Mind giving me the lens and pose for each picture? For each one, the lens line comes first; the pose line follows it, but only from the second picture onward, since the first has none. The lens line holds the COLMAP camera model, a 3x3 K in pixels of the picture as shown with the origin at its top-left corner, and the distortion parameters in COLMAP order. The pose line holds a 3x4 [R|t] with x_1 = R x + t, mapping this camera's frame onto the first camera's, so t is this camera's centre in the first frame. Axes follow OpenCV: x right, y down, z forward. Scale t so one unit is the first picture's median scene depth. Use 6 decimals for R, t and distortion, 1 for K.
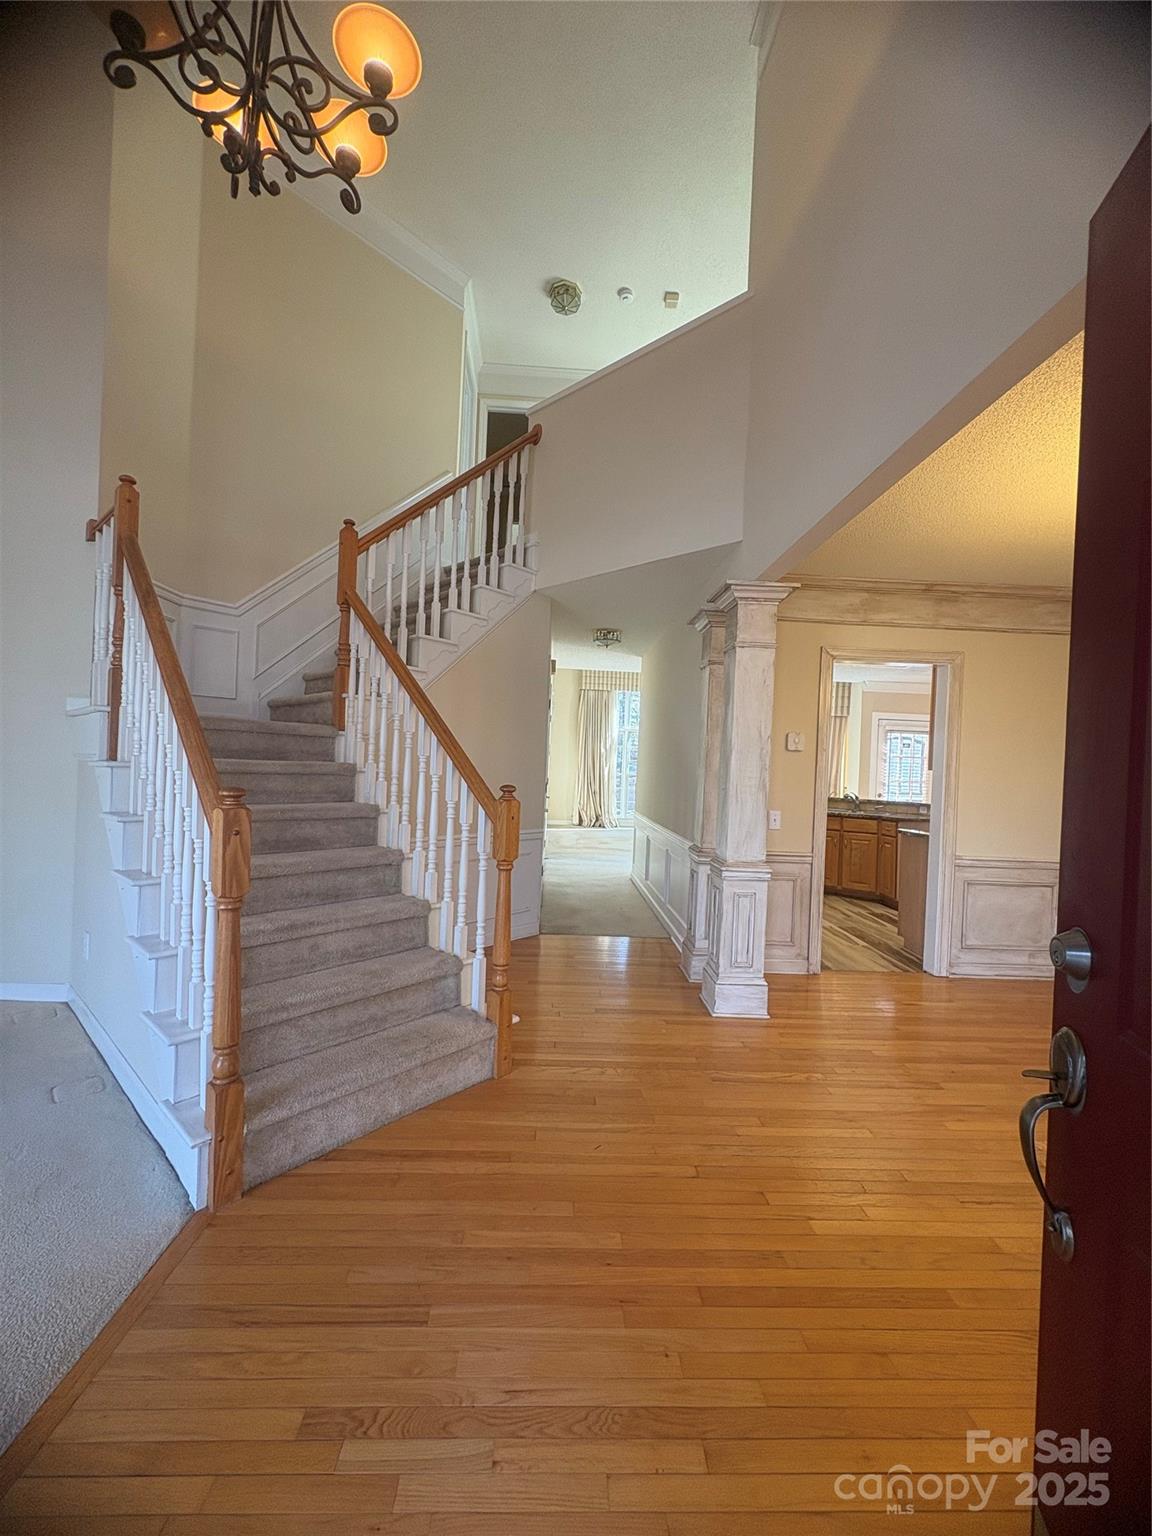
lens RADIAL K [[614.3, 0, 574.3], [0, 614.3, 767.6], [0, 0, 1]] dist [0.000148, 0.000002]
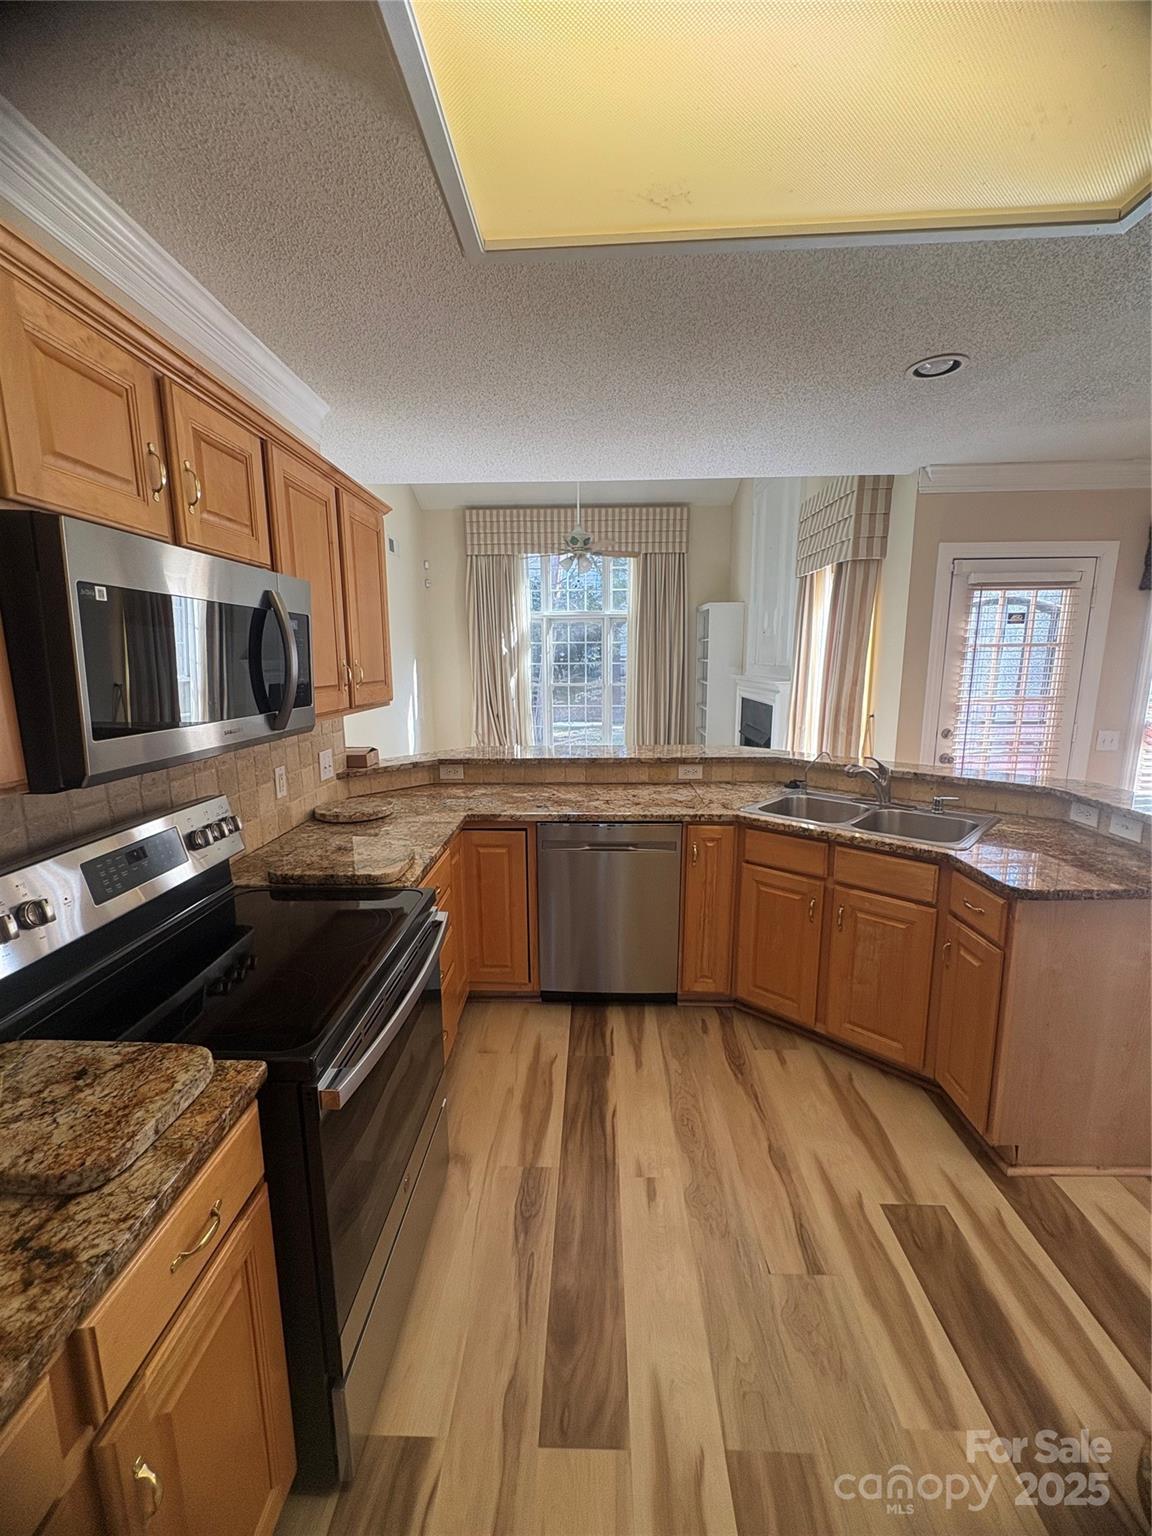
lens RADIAL K [[614.3, 0, 578.2], [0, 614.3, 767.7], [0, 0, 1]] dist [0.000148, 0.000002]
pose [[0.996806, -0.033964, -0.072279, 0.255768], [0.045731, 0.984735, 0.167943, -0.018797], [0.065471, -0.170712, 0.983143, 0.526504]]
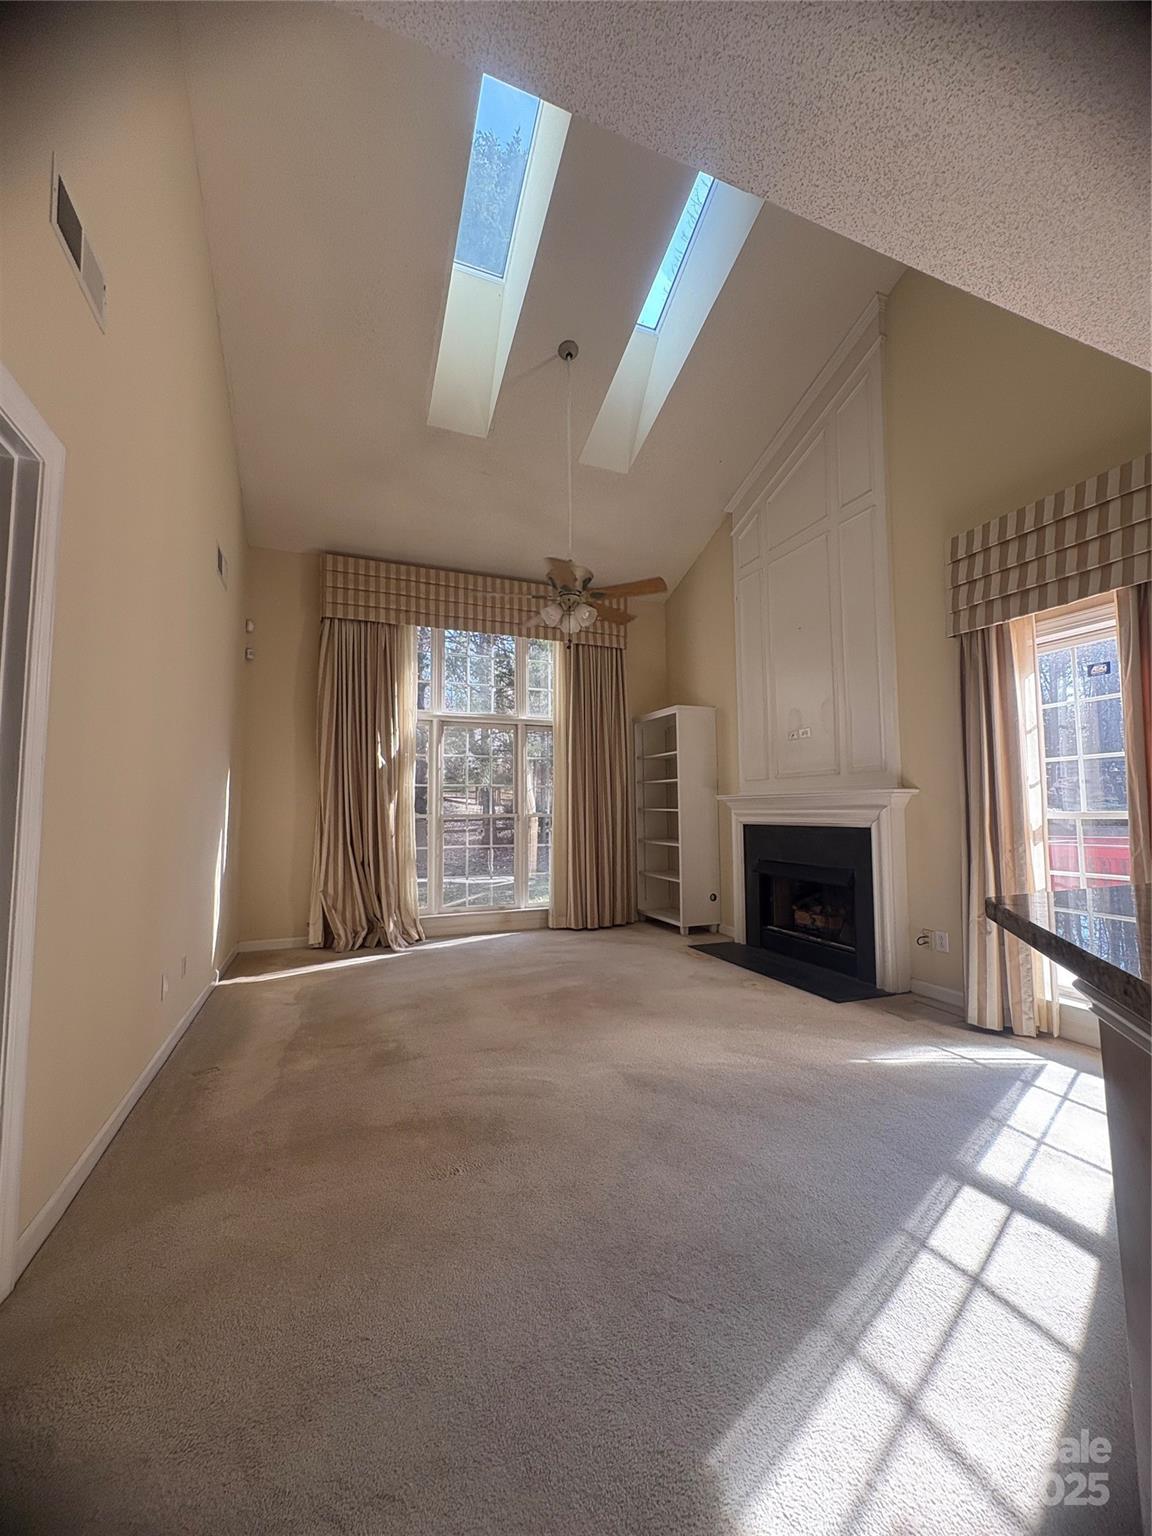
lens RADIAL K [[614.3, 0, 578.0], [0, 614.3, 767.1], [0, 0, 1]] dist [0.000148, 0.000002]
pose [[0.942824, -0.021051, 0.332625, 0.051712], [0.044678, 0.996978, -0.063545, 0.012509], [-0.330283, 0.074773, 0.940916, 0.858181]]
